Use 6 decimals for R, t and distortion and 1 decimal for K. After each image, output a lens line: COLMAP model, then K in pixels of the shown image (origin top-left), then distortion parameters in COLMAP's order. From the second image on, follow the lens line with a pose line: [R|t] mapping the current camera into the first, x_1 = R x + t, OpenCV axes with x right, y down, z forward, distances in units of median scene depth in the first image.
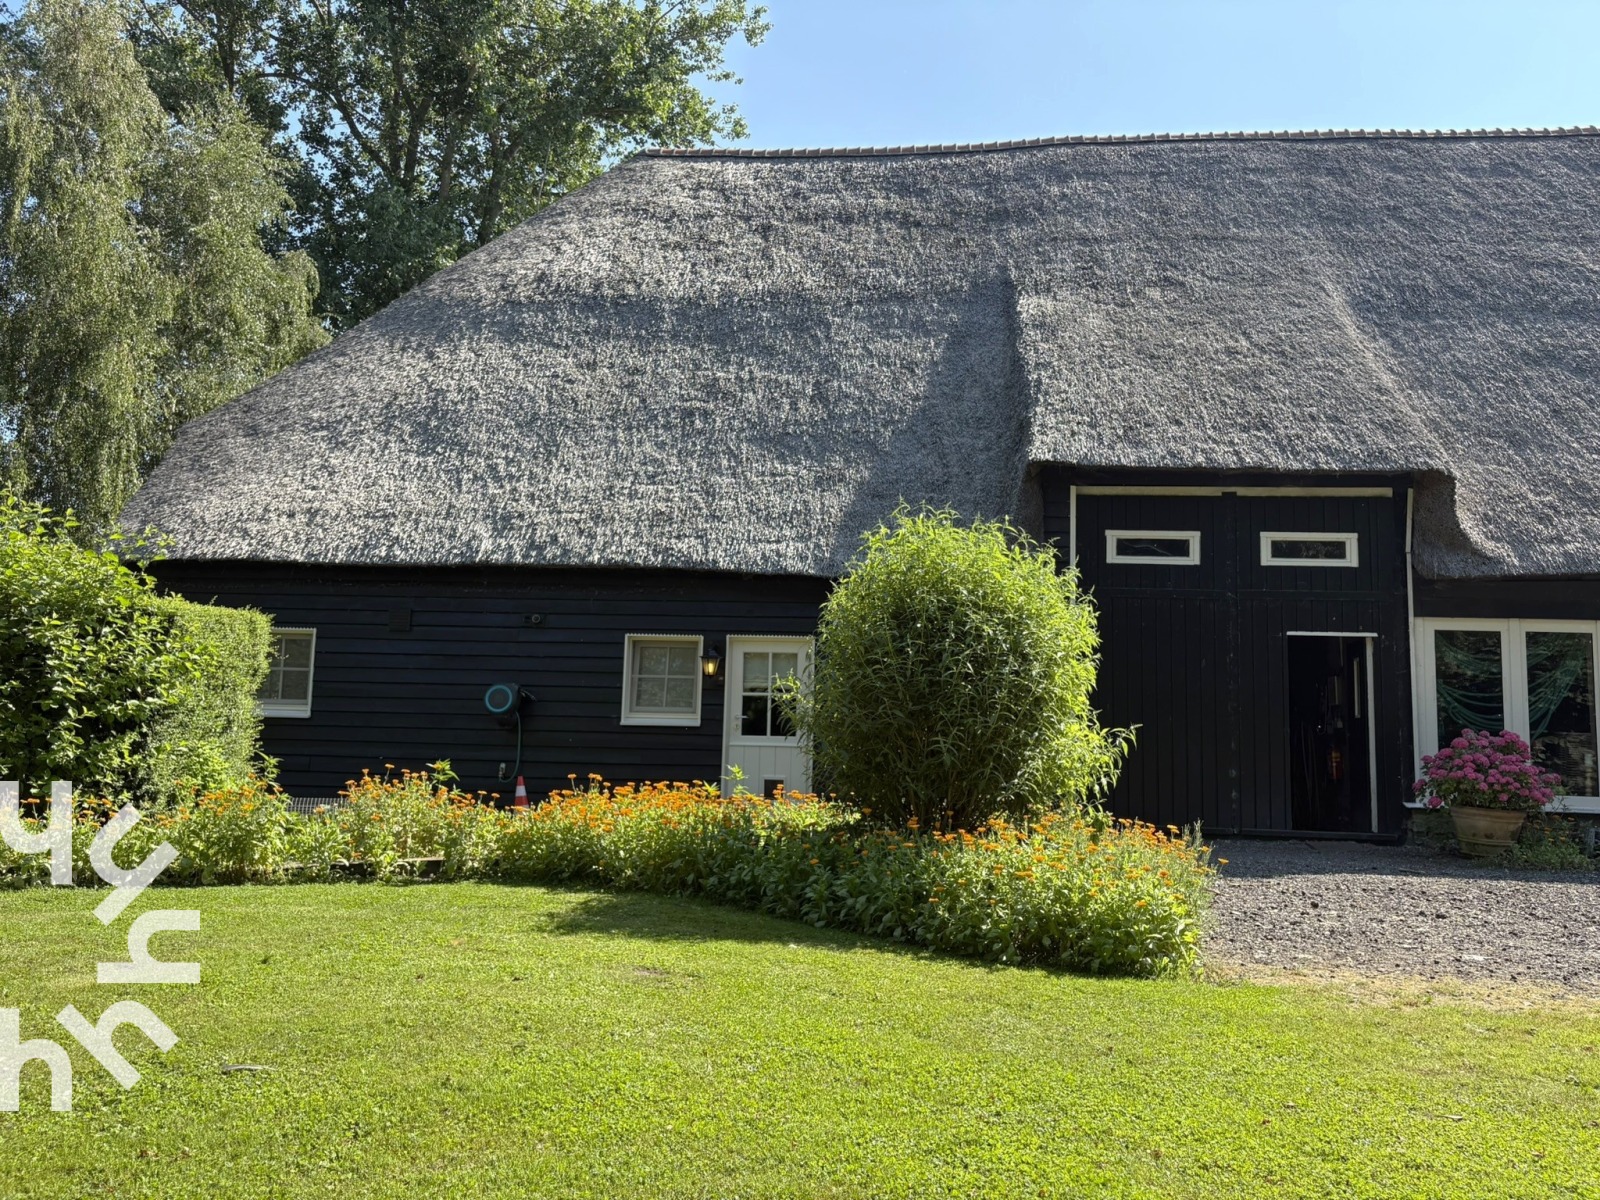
lens RADIAL K [[1211.5, 0, 832.3], [0, 1211.5, 603.9], [0, 0, 1]] dist [0.044289, -0.051733]
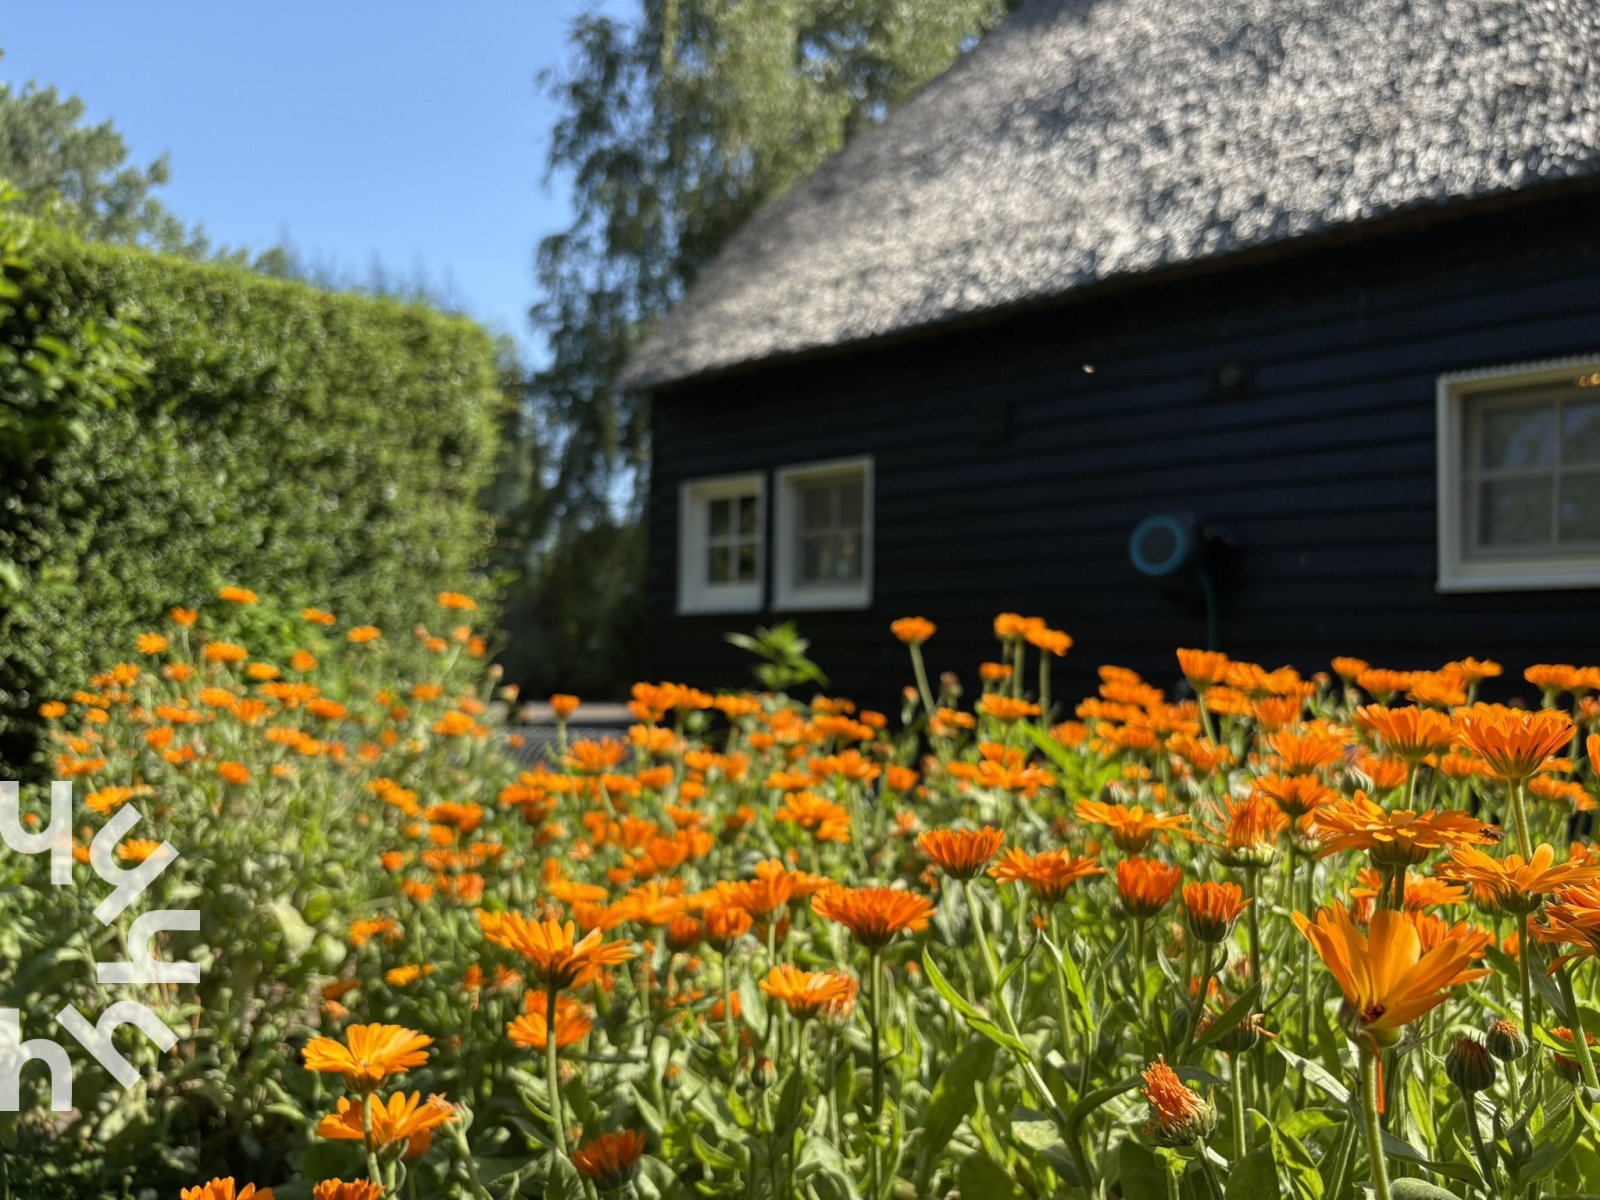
lens RADIAL K [[1211.5, 0, 832.3], [0, 1211.5, 603.9], [0, 0, 1]] dist [0.044289, -0.051733]
pose [[0.765938, -0.050349, -0.640940, -0.062370], [0.073334, 0.997264, 0.009297, 0.084465], [0.638718, -0.054124, 0.767535, 0.527927]]
